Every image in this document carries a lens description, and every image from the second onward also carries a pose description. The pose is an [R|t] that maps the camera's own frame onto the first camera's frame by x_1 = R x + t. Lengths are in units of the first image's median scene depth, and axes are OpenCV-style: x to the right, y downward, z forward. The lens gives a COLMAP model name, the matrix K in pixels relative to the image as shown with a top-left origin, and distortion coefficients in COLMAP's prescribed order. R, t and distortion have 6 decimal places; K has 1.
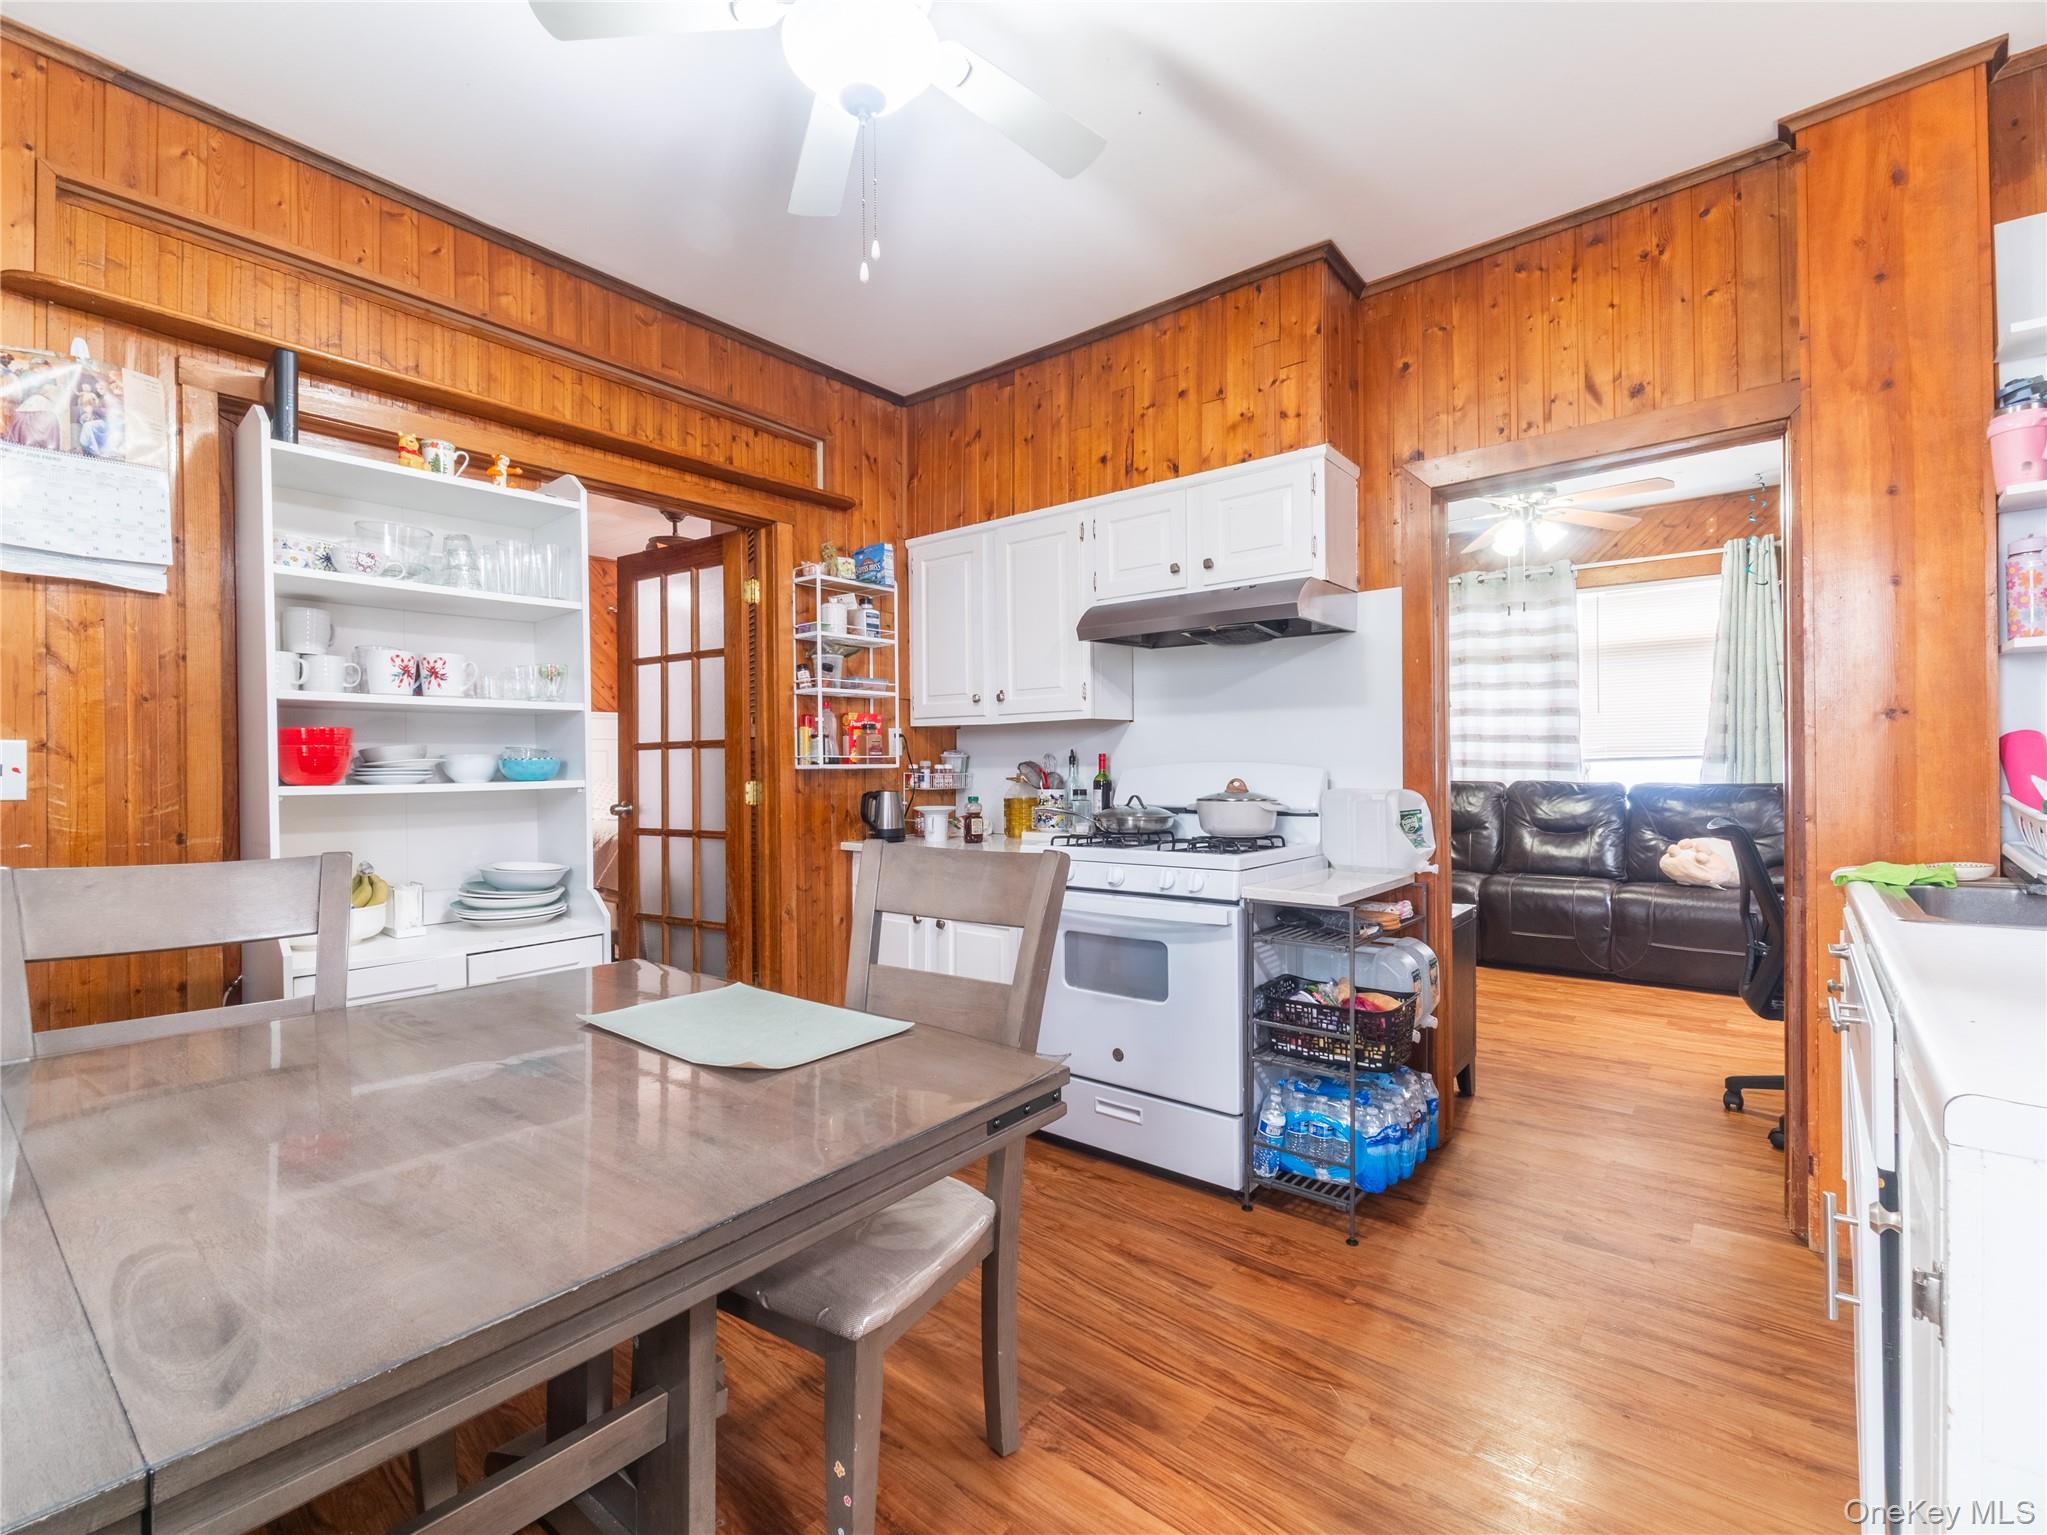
lens RADIAL K [[923.6, 0, 1016.3], [0, 923.6, 768.9], [0, 0, 1]] dist [-0.002306, -0.001843]
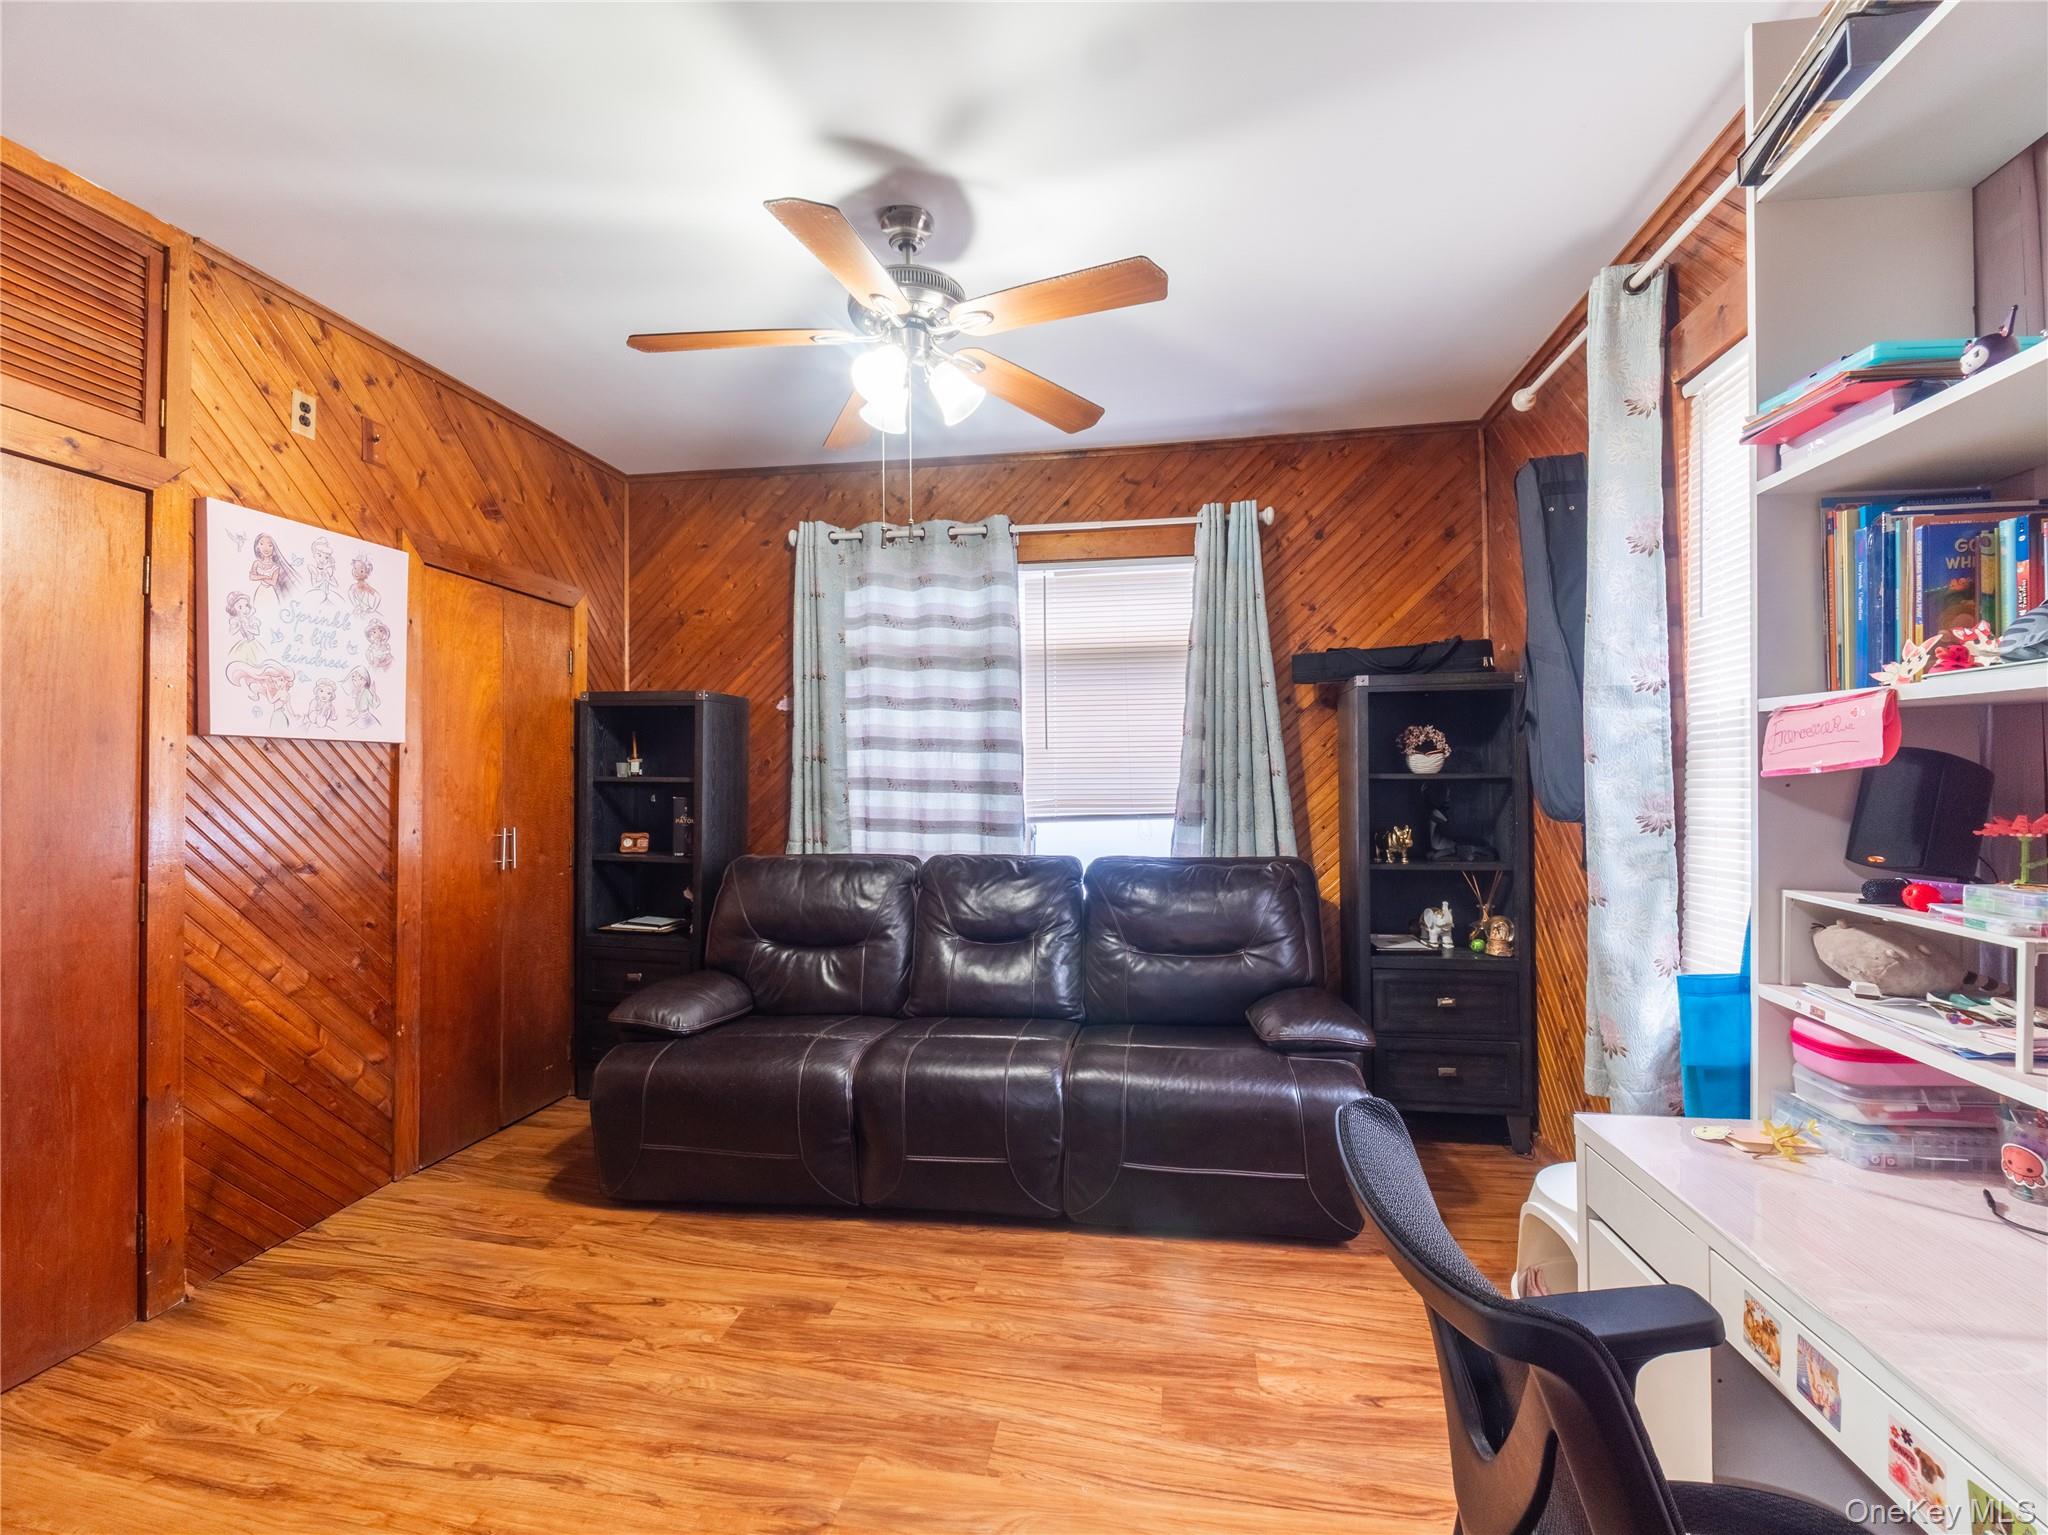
lens RADIAL K [[903.5, 0, 1025.4], [0, 903.5, 764.8], [0, 0, 1]] dist [-0.004239, -0.000528]
pose [[0.864247, 0.011208, 0.502943, 0.292313], [0.004139, 0.999560, -0.029387, -0.030357], [-0.503050, 0.027479, 0.863820, 0.447918]]
